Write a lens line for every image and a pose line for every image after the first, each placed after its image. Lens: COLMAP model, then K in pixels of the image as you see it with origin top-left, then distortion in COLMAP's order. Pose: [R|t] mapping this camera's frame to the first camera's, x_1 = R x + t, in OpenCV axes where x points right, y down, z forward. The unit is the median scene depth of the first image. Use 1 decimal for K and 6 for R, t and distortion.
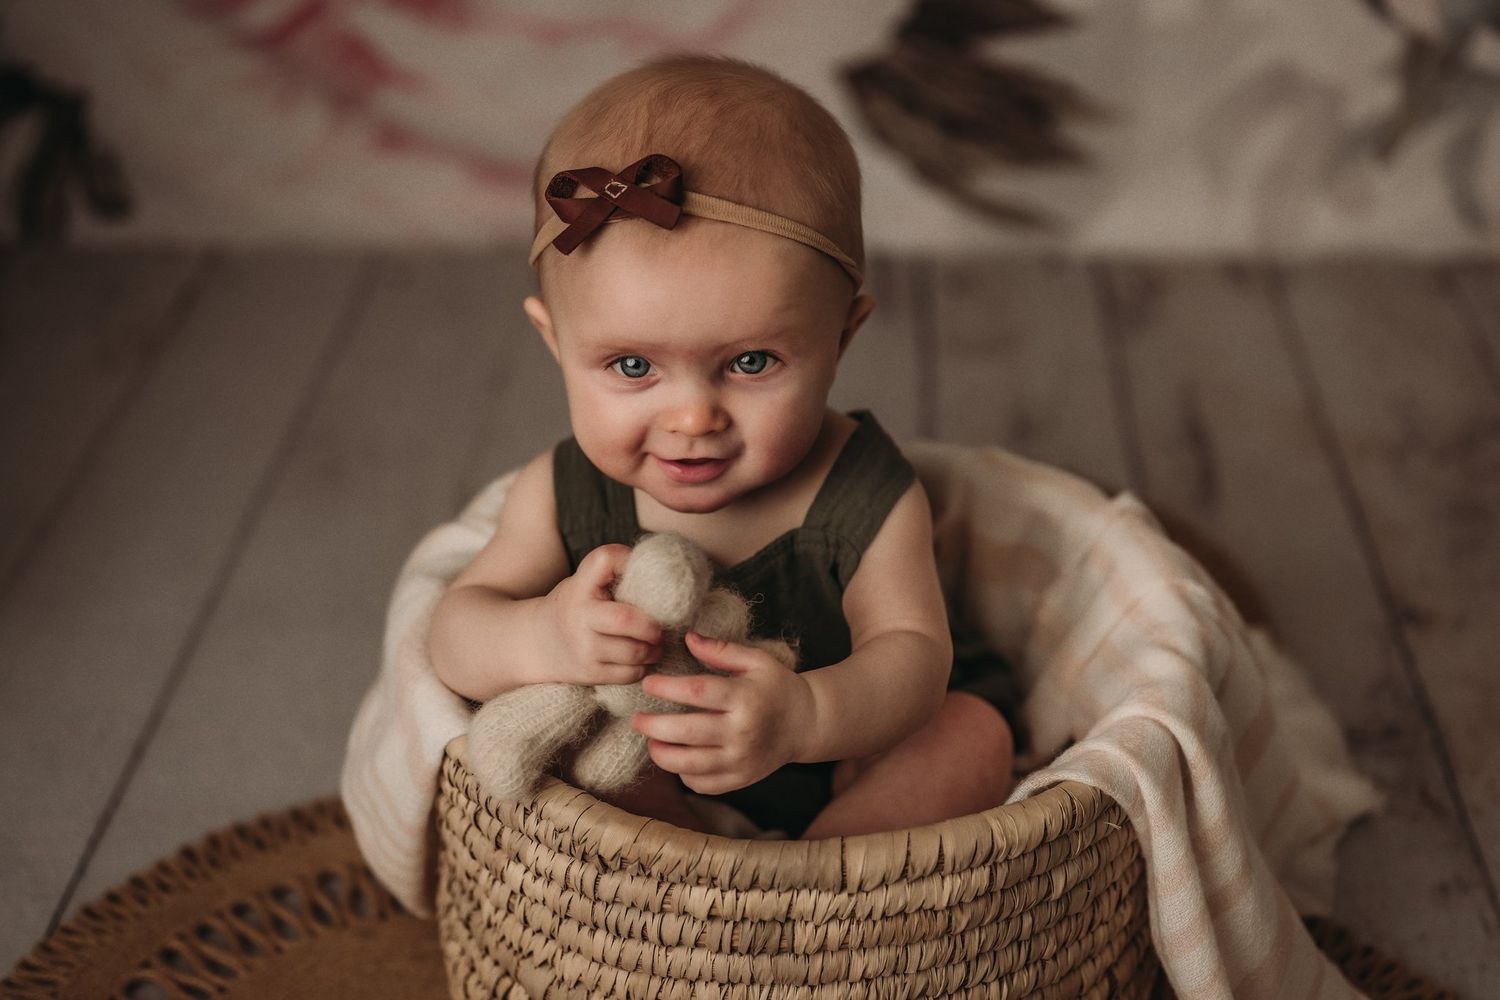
lens RADIAL K [[2219.0, 0, 787.0], [0, 2219.0, 499.3], [0, 0, 1]] dist [-0.007845, 0.005579]
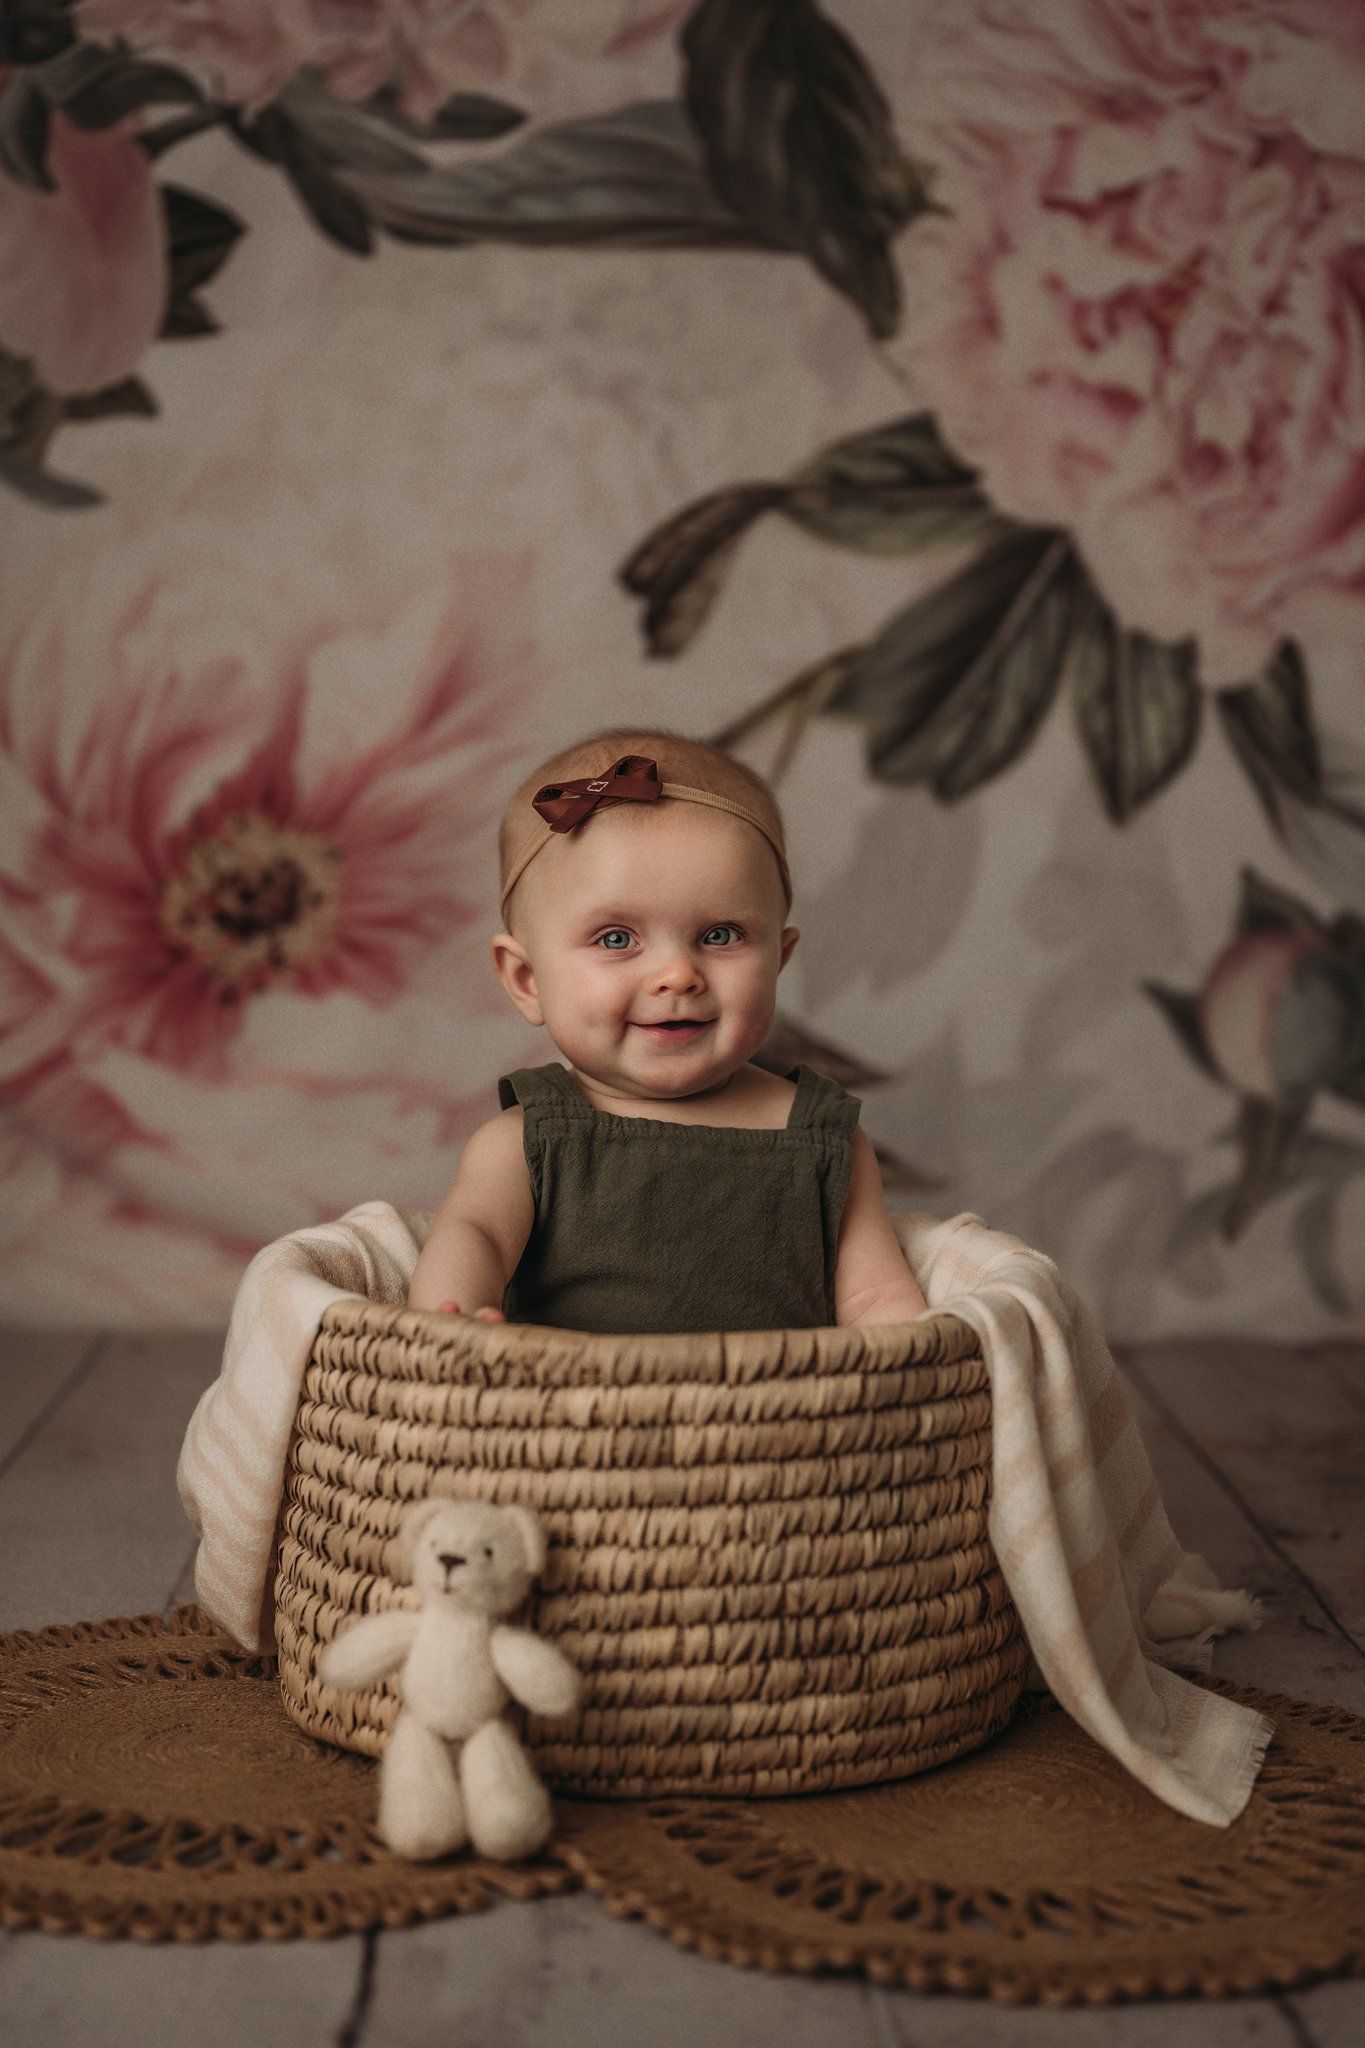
lens RADIAL K [[3084.5, 0, 729.3], [0, 3084.5, 1021.7], [0, 0, 1]] dist [-0.004427, 0.128140]
pose [[0.996522, 0.013556, 0.082215, -0.085490], [0.021133, 0.913298, -0.406744, 0.563985], [-0.080601, 0.407067, 0.909835, -0.353754]]
